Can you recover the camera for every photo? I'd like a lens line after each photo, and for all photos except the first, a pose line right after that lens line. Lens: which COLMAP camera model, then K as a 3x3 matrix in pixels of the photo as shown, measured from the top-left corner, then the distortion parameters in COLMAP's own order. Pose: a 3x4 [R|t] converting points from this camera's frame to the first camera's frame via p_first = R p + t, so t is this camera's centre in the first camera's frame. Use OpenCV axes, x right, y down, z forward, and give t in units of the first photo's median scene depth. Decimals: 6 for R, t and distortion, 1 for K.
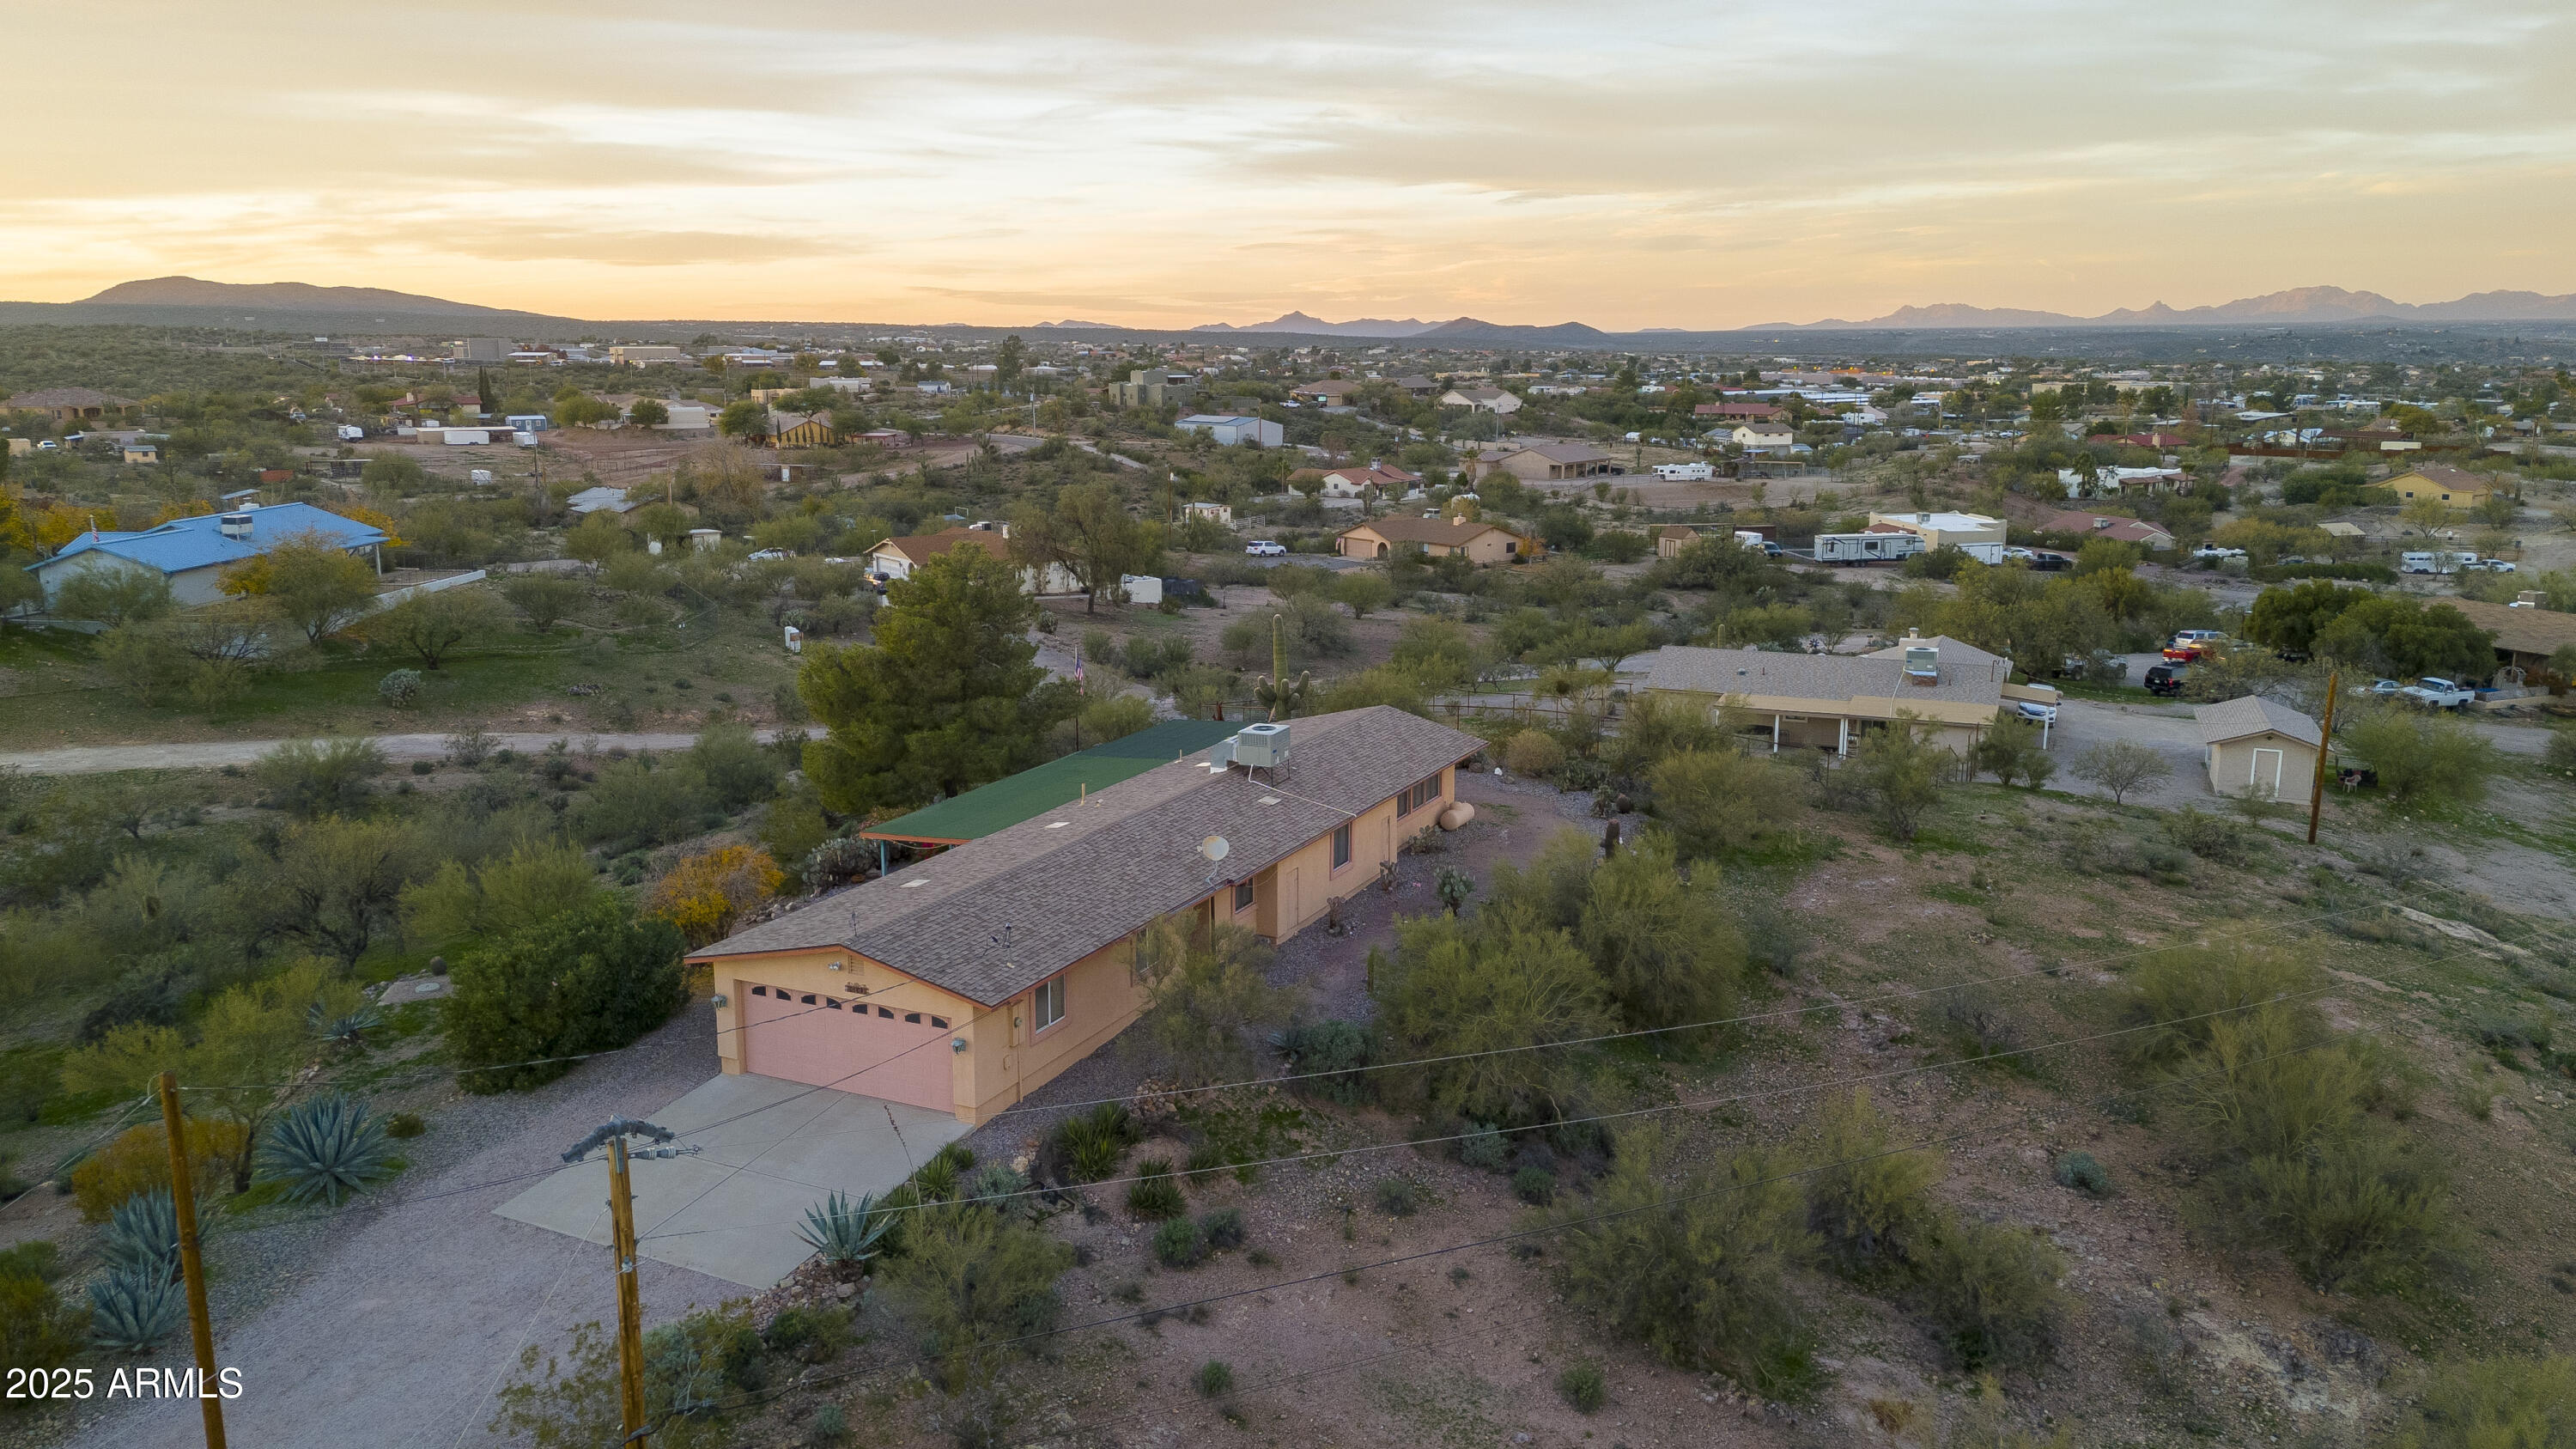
lens RADIAL K [[1890.5, 0, 1281.9], [0, 1890.5, 727.7], [0, 0, 1]] dist [0.083709, -0.083543]
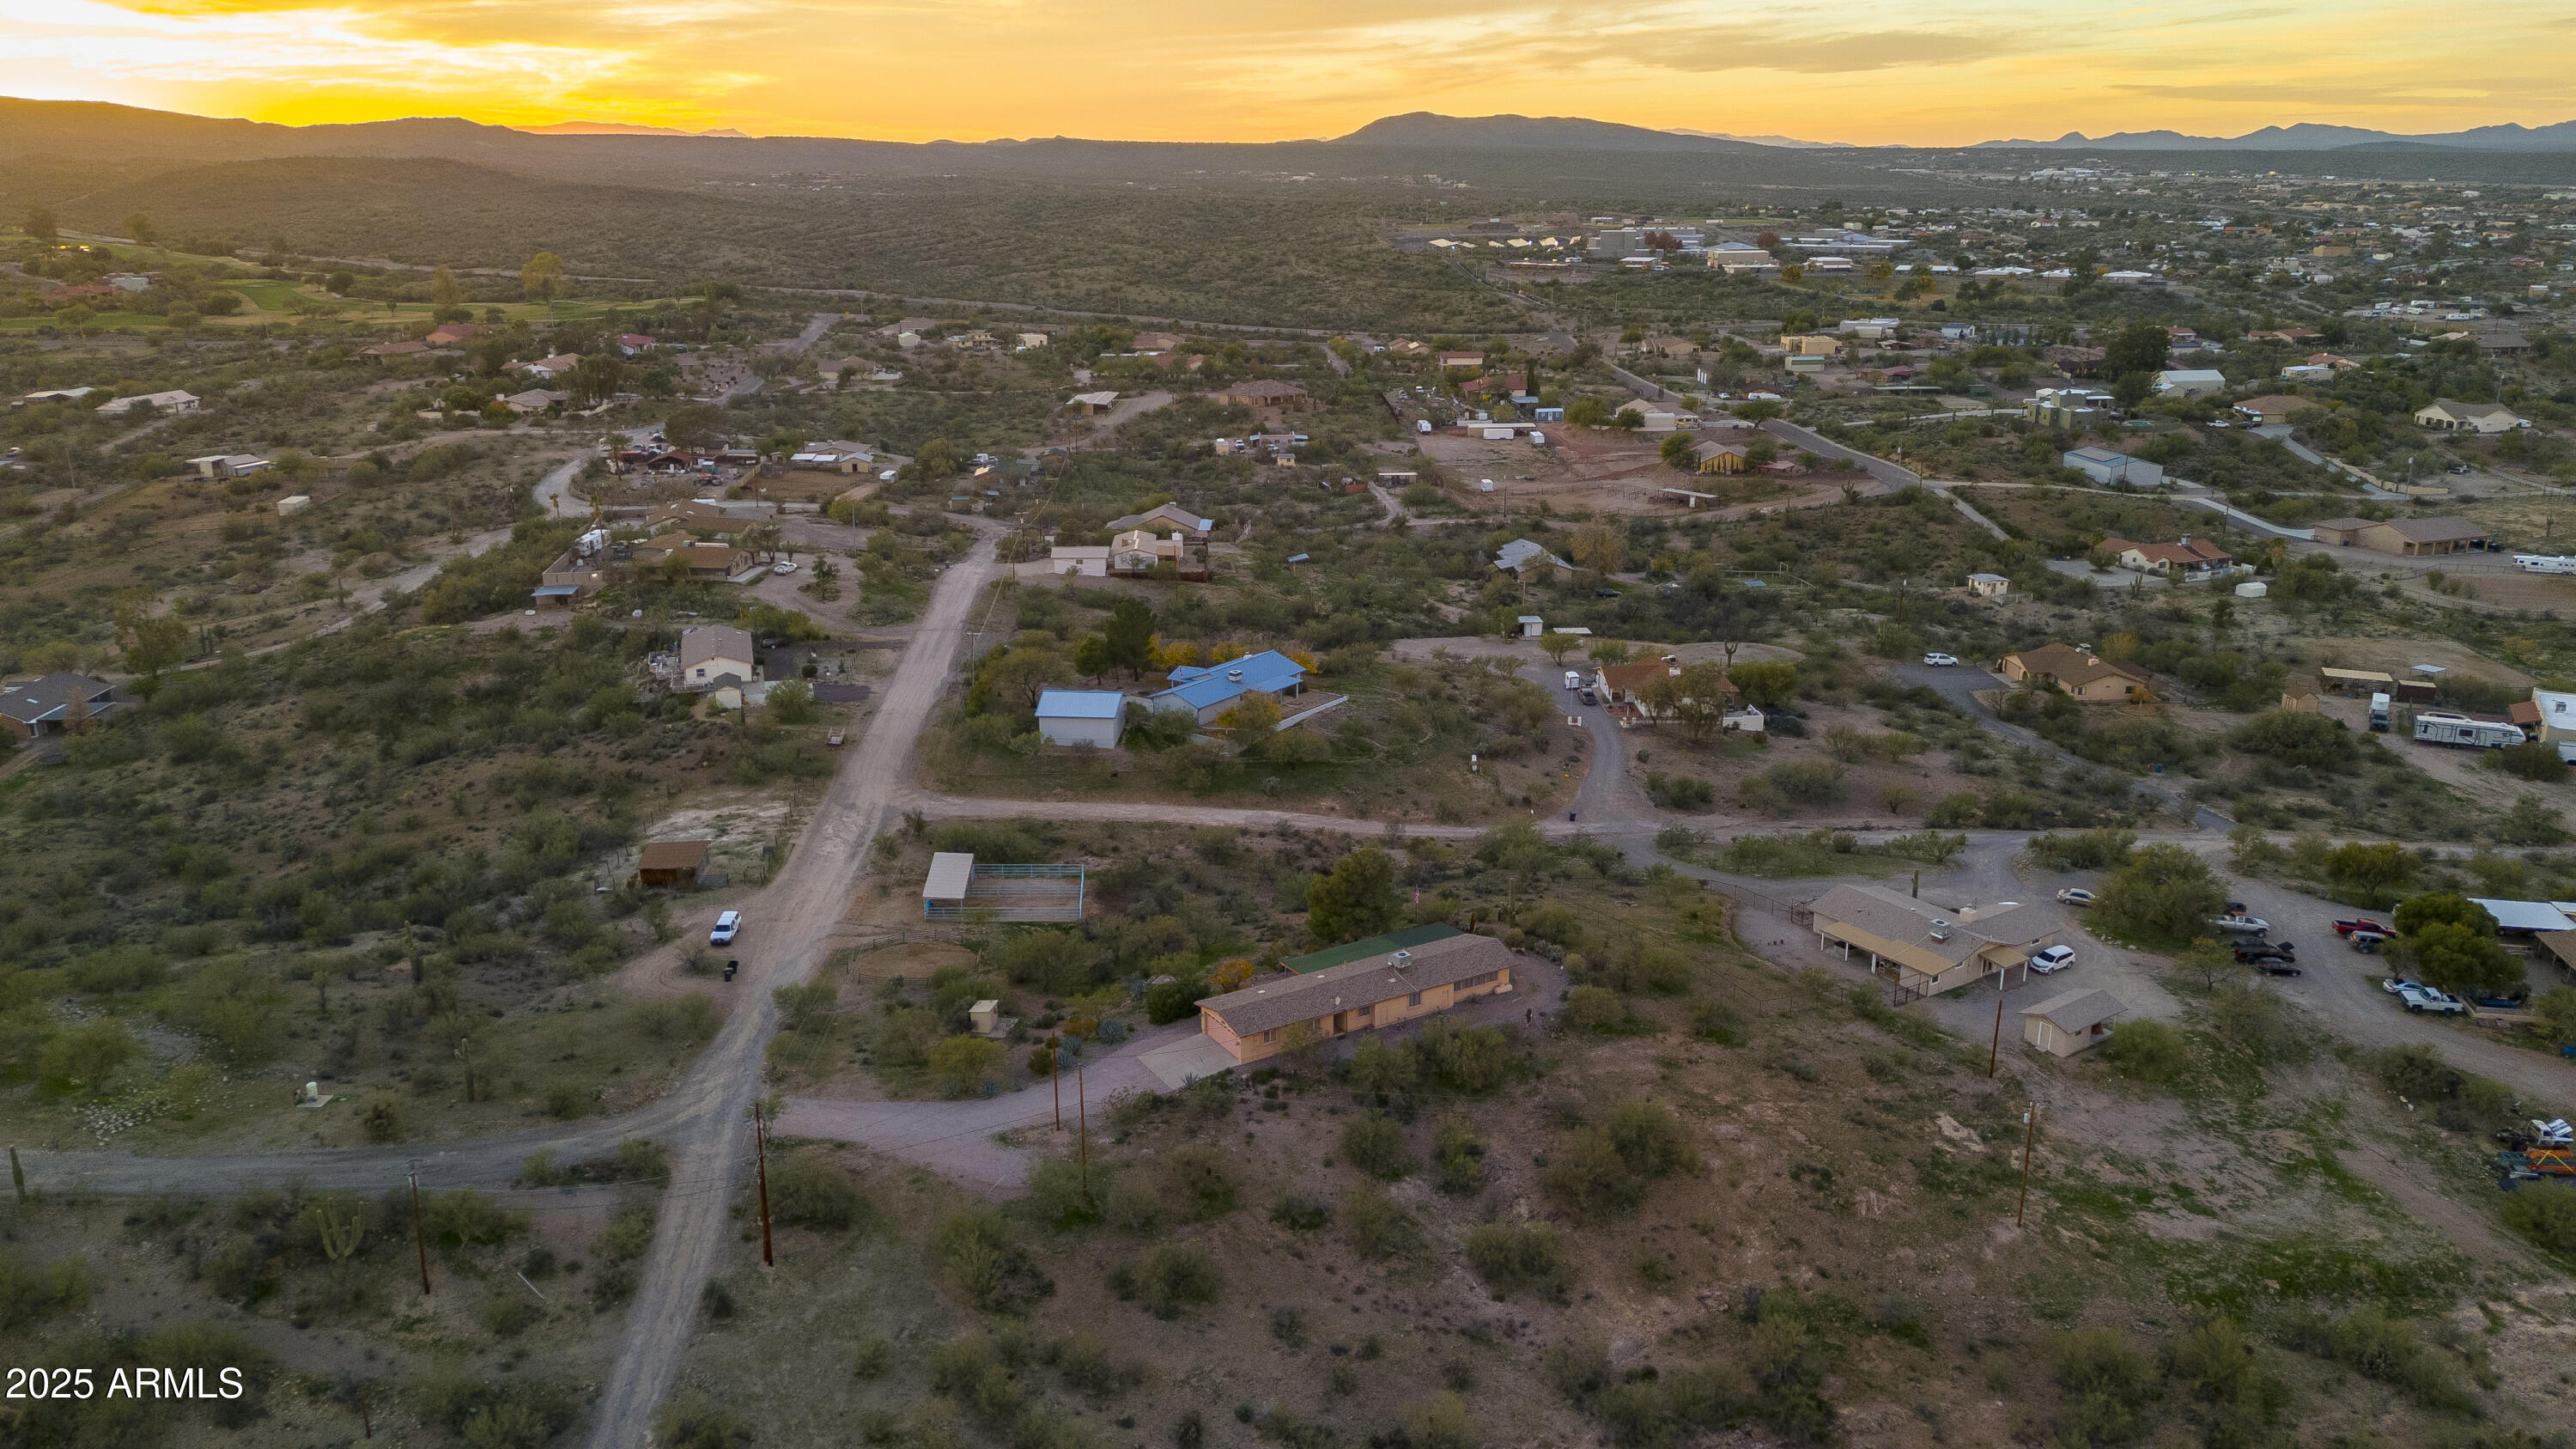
lens RADIAL K [[1890.5, 0, 1281.9], [0, 1890.5, 727.7], [0, 0, 1]] dist [0.083709, -0.083543]
pose [[0.835161, 0.156670, -0.527219, 1.933160], [-0.105509, 0.986405, 0.125989, -1.015459], [0.539790, -0.049595, 0.840337, -2.301301]]
